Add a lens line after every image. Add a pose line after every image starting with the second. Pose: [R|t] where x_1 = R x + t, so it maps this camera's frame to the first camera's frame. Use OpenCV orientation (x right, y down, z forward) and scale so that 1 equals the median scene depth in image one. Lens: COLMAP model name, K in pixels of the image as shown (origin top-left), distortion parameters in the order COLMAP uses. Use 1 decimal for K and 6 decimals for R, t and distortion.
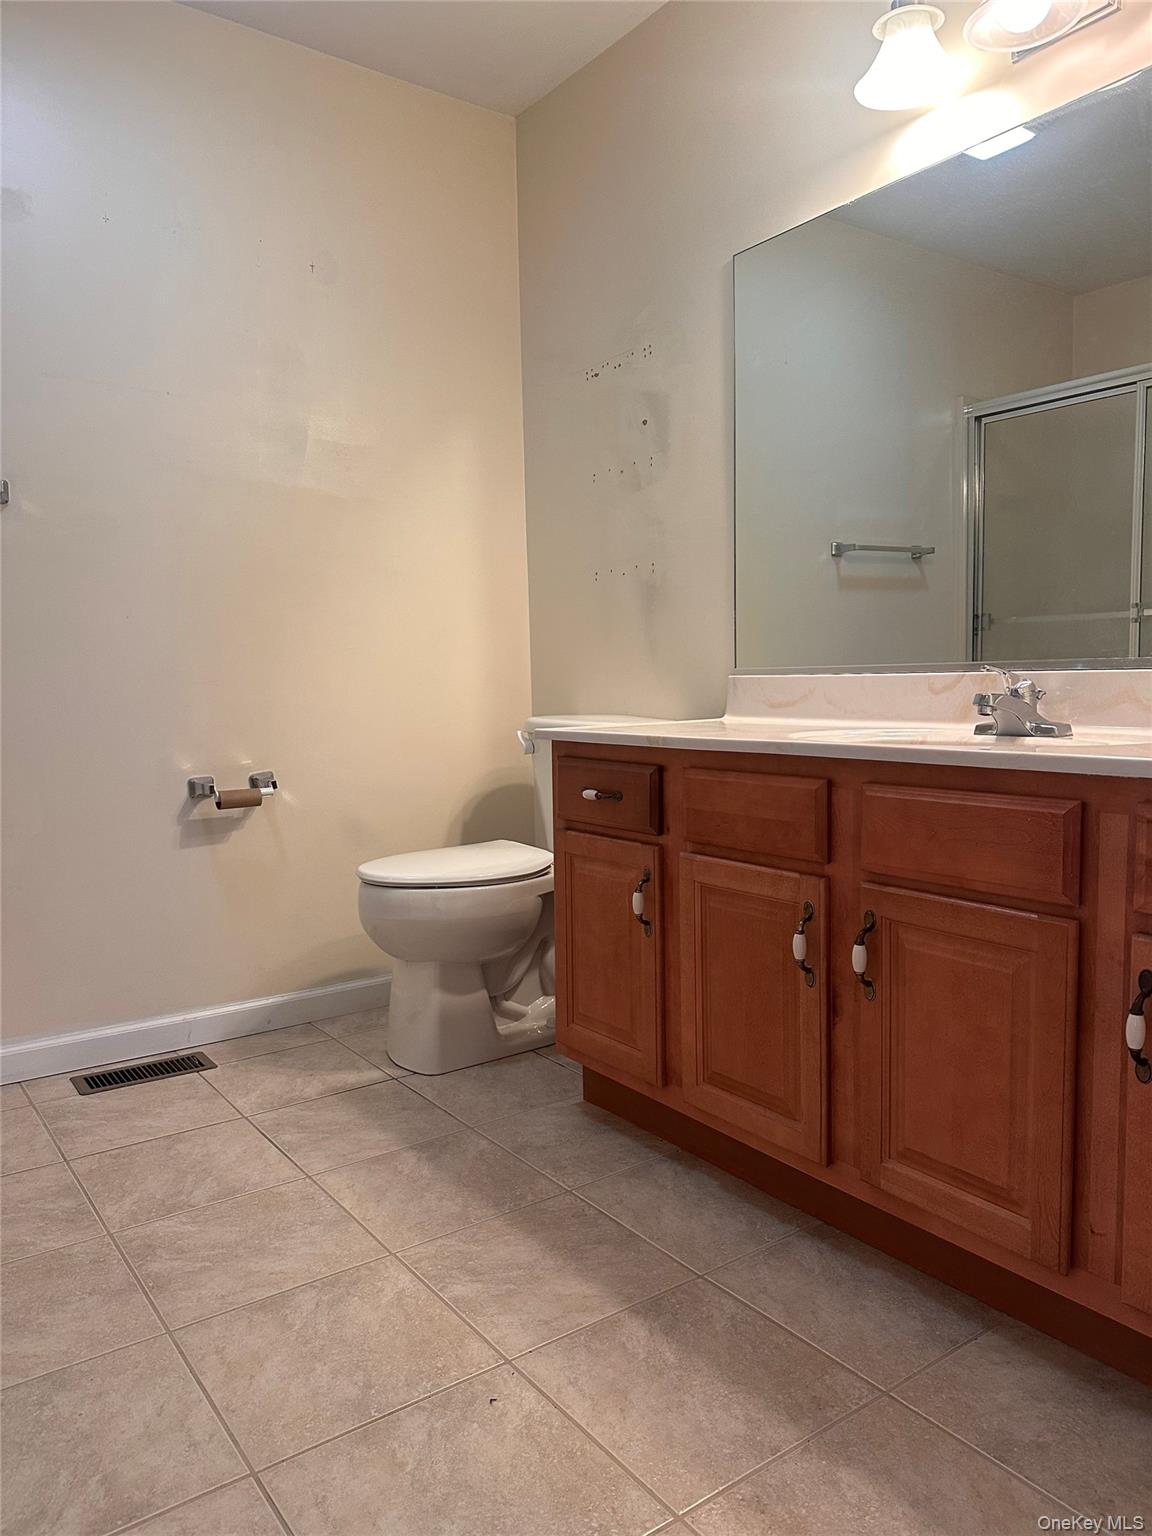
lens RADIAL K [[1084.2, 0, 578.3], [0, 1084.2, 762.7], [0, 0, 1]] dist [0.080341, -0.061214]
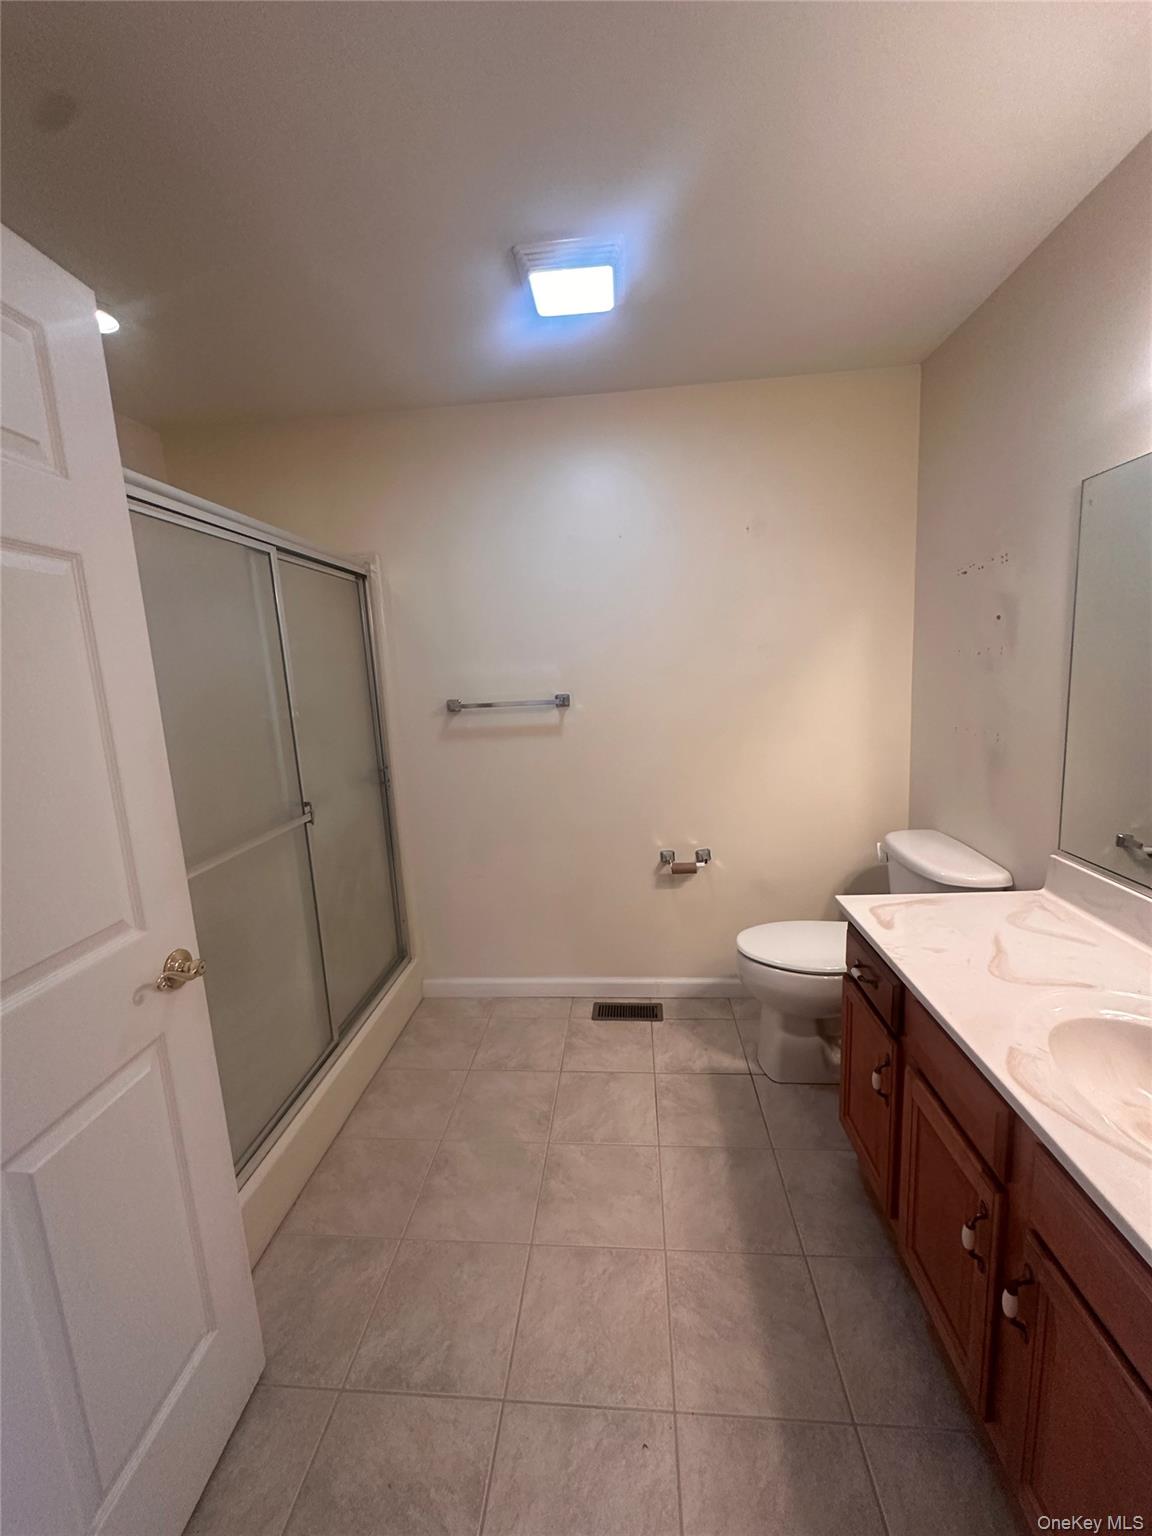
lens RADIAL K [[610.0, 0, 580.2], [0, 610.0, 771.5], [0, 0, 1]] dist [-0.001292, 0.000651]
pose [[0.758488, 0.085459, -0.646059, 0.198483], [-0.012352, 0.993072, 0.116859, -0.274069], [0.651570, -0.080656, 0.754289, 0.245750]]
